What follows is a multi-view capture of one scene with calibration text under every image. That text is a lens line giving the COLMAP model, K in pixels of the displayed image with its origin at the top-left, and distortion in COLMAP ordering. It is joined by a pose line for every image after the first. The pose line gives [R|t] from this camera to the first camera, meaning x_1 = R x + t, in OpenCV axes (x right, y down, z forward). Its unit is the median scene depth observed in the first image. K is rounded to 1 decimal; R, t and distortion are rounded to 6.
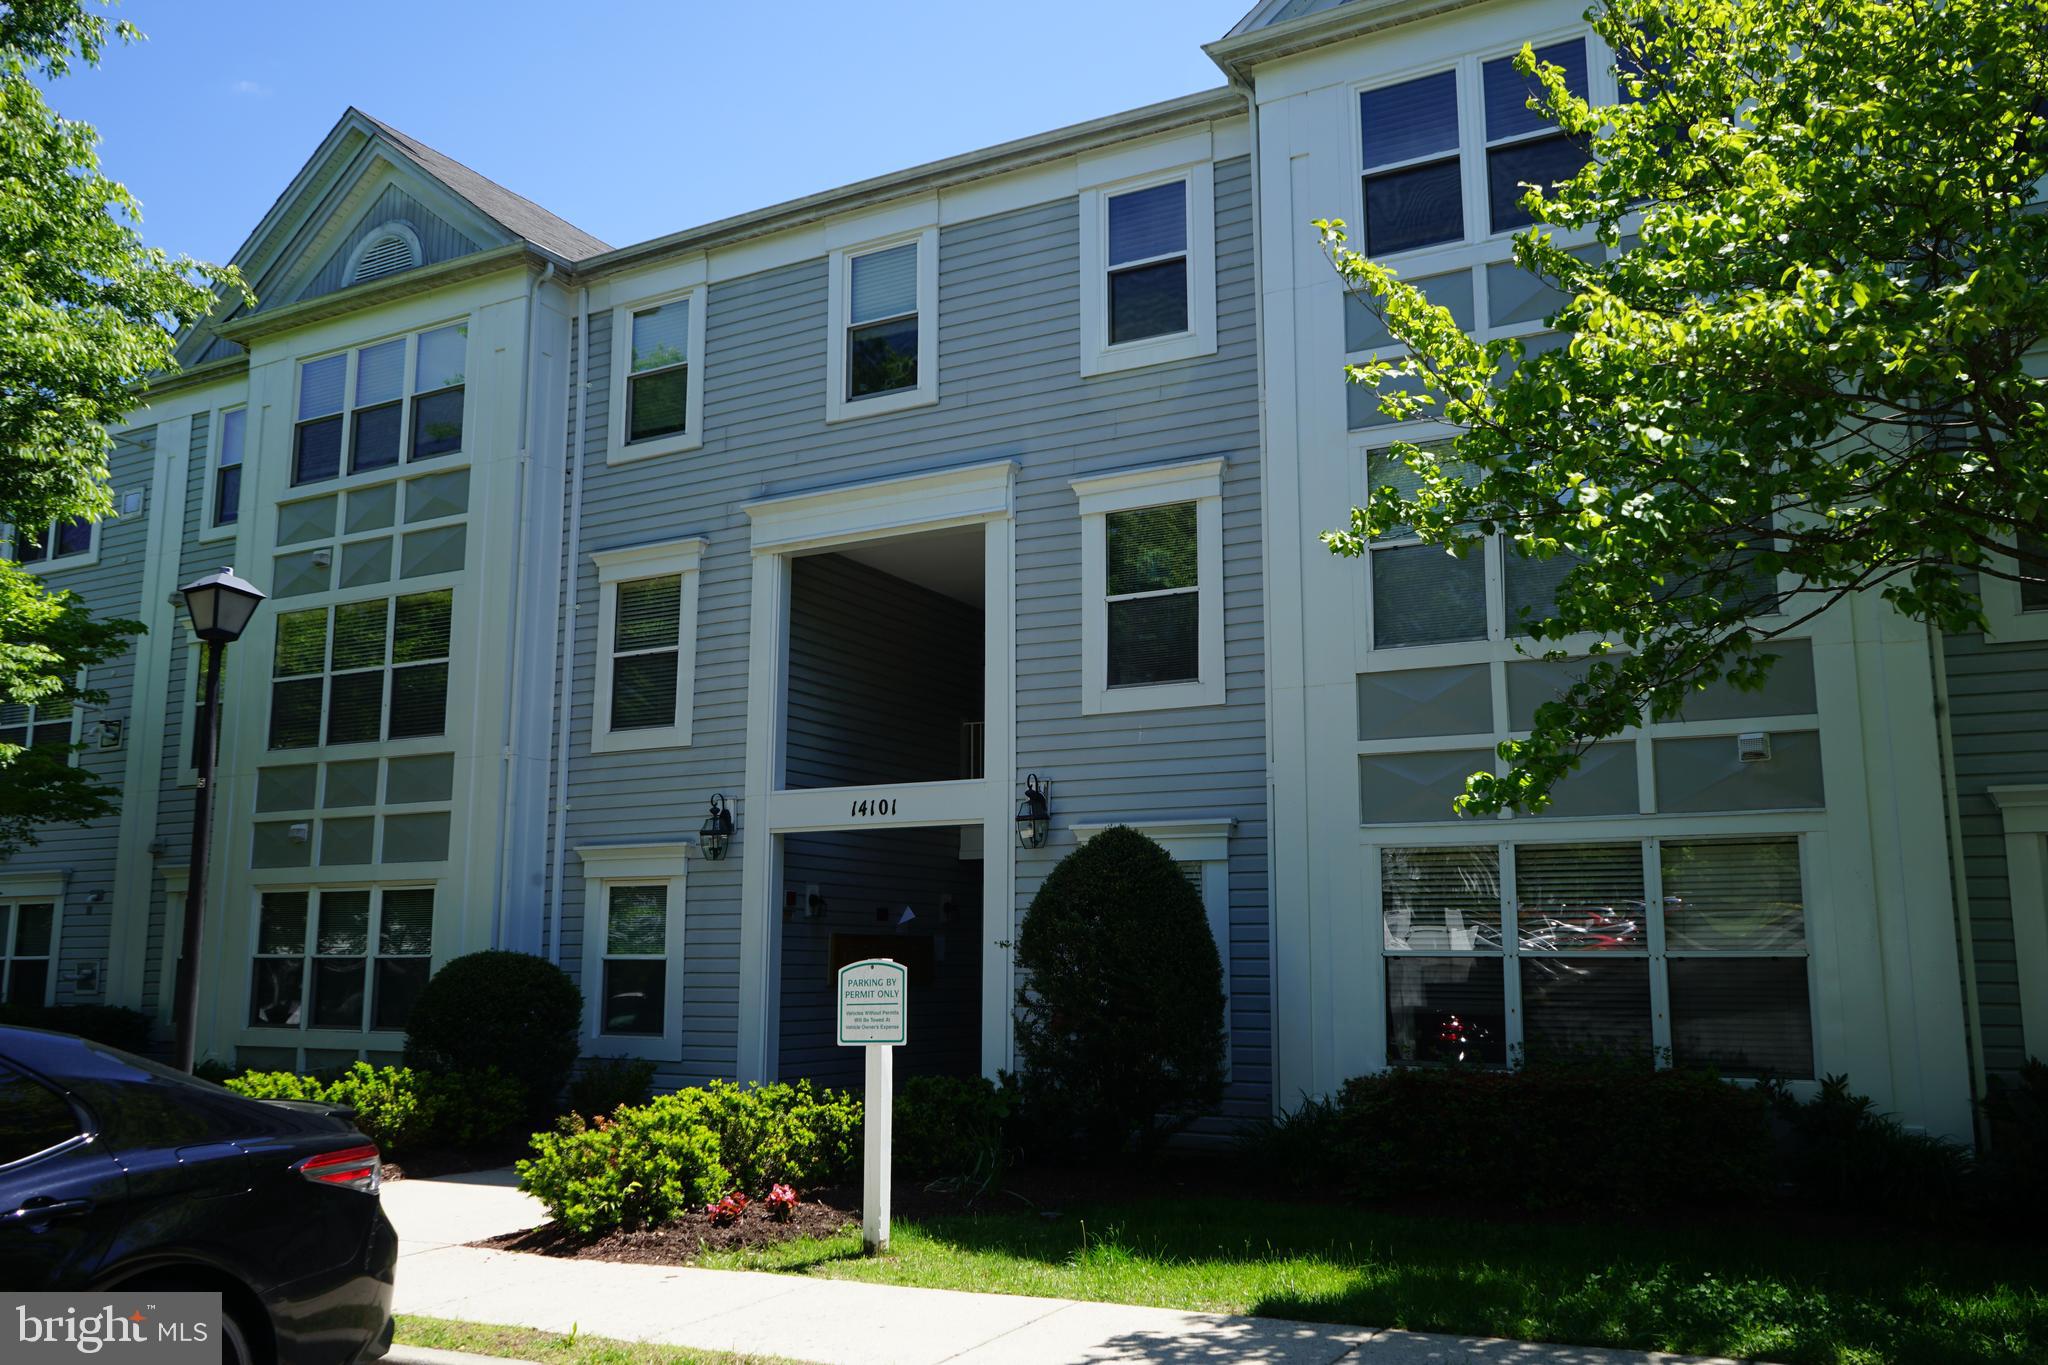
lens RADIAL K [[1622.2, 0, 1026.5], [0, 1622.2, 679.9], [0, 0, 1]] dist [-0.018024, -0.009034]
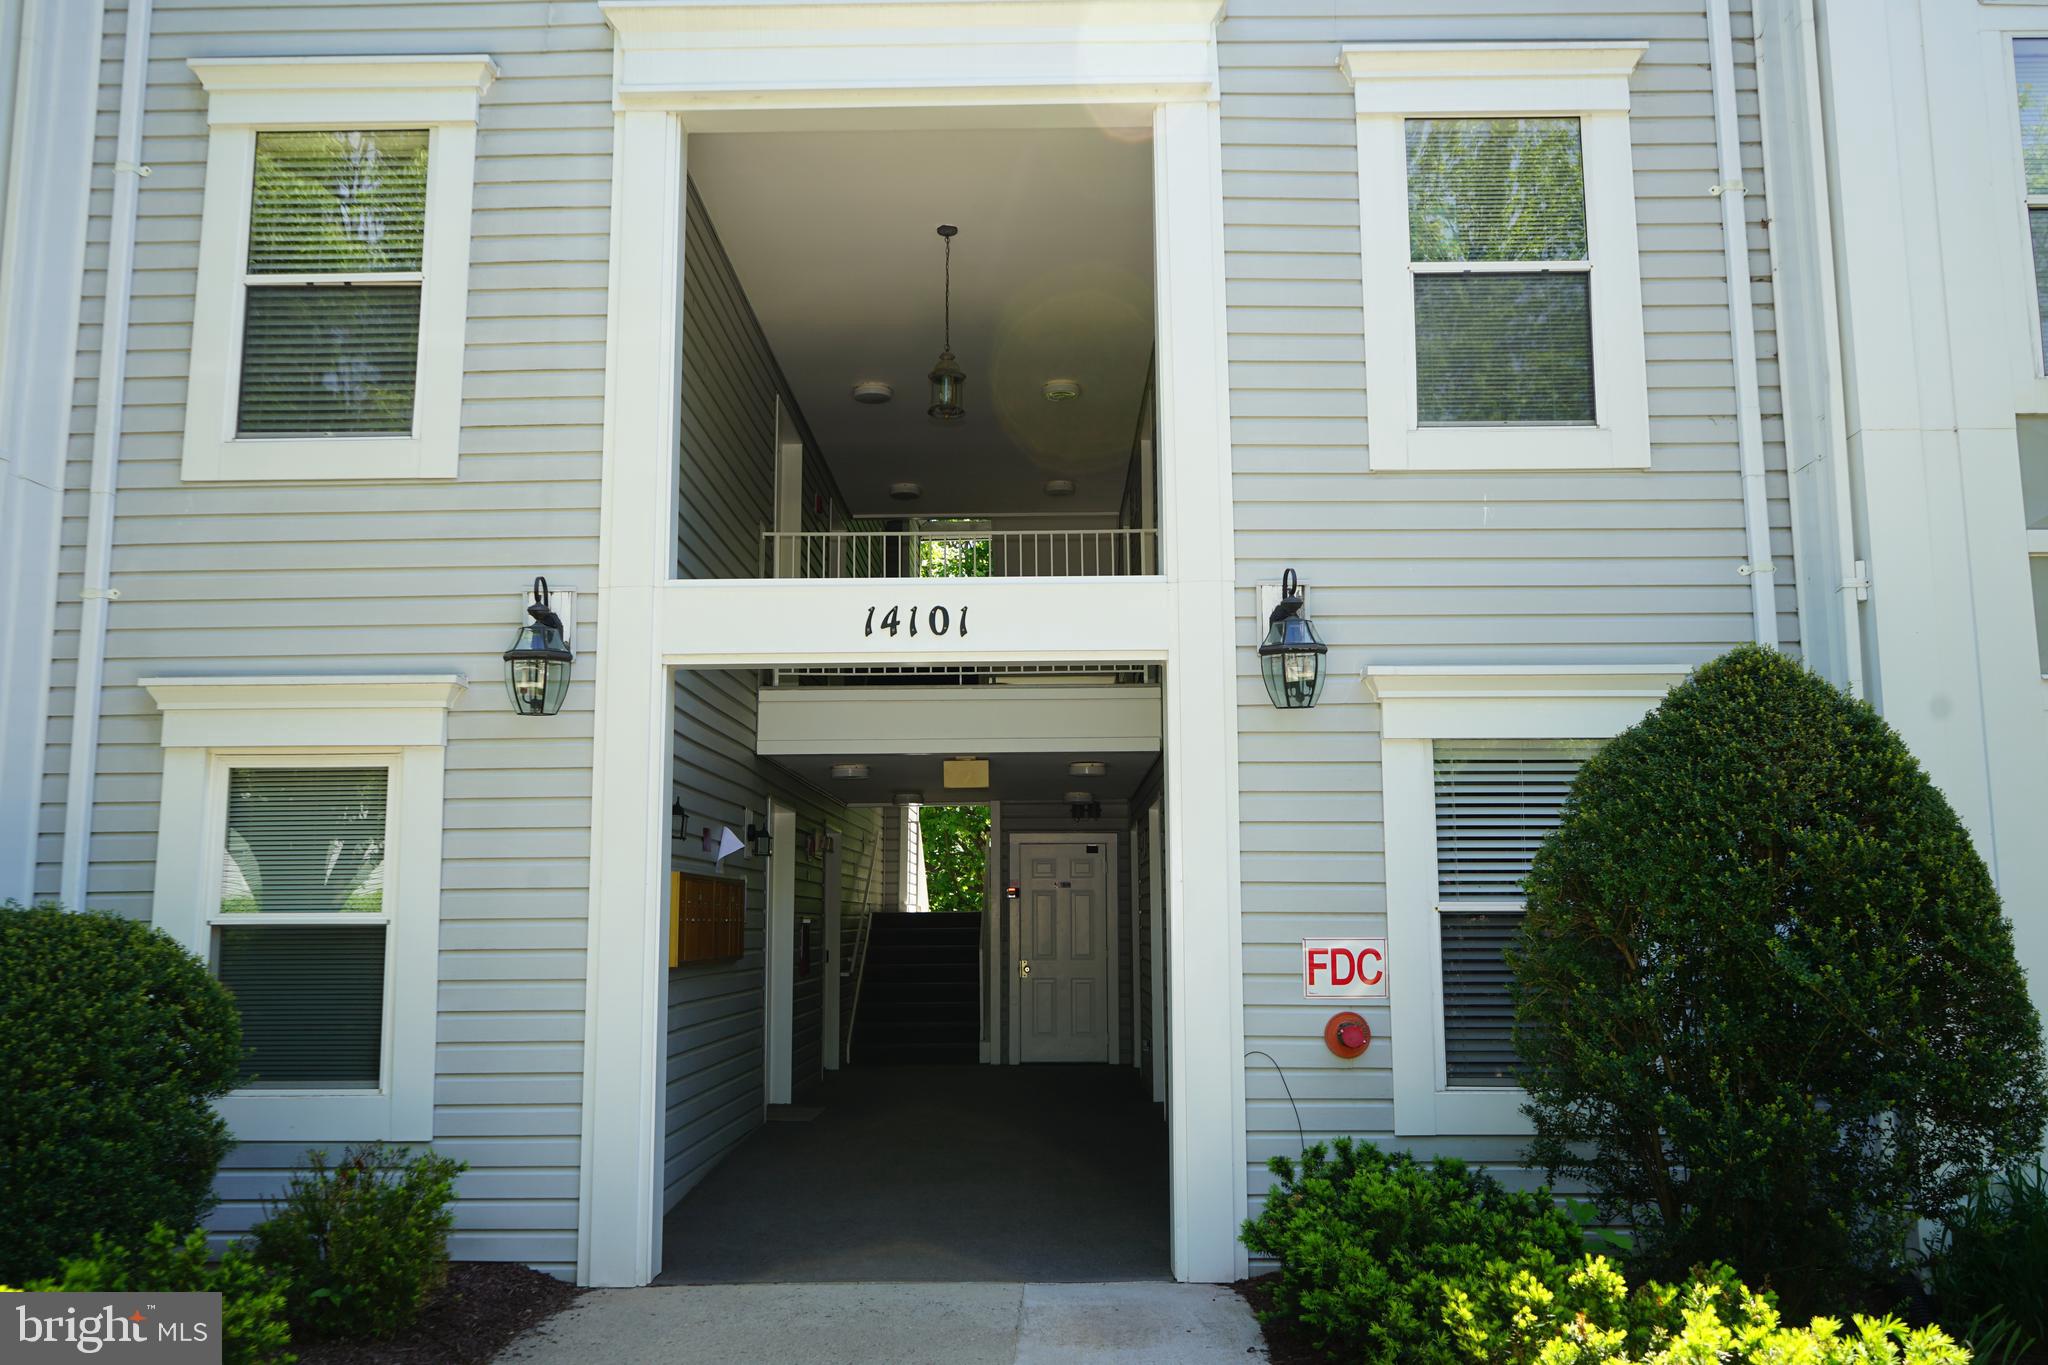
lens RADIAL K [[1622.2, 0, 1022.0], [0, 1622.2, 688.4], [0, 0, 1]] dist [-0.018024, -0.009034]
pose [[0.882758, 0.057282, 0.466322, -0.285412], [-0.072259, 0.997284, 0.014283, 0.085593], [-0.464237, -0.046304, 0.884500, 0.508256]]
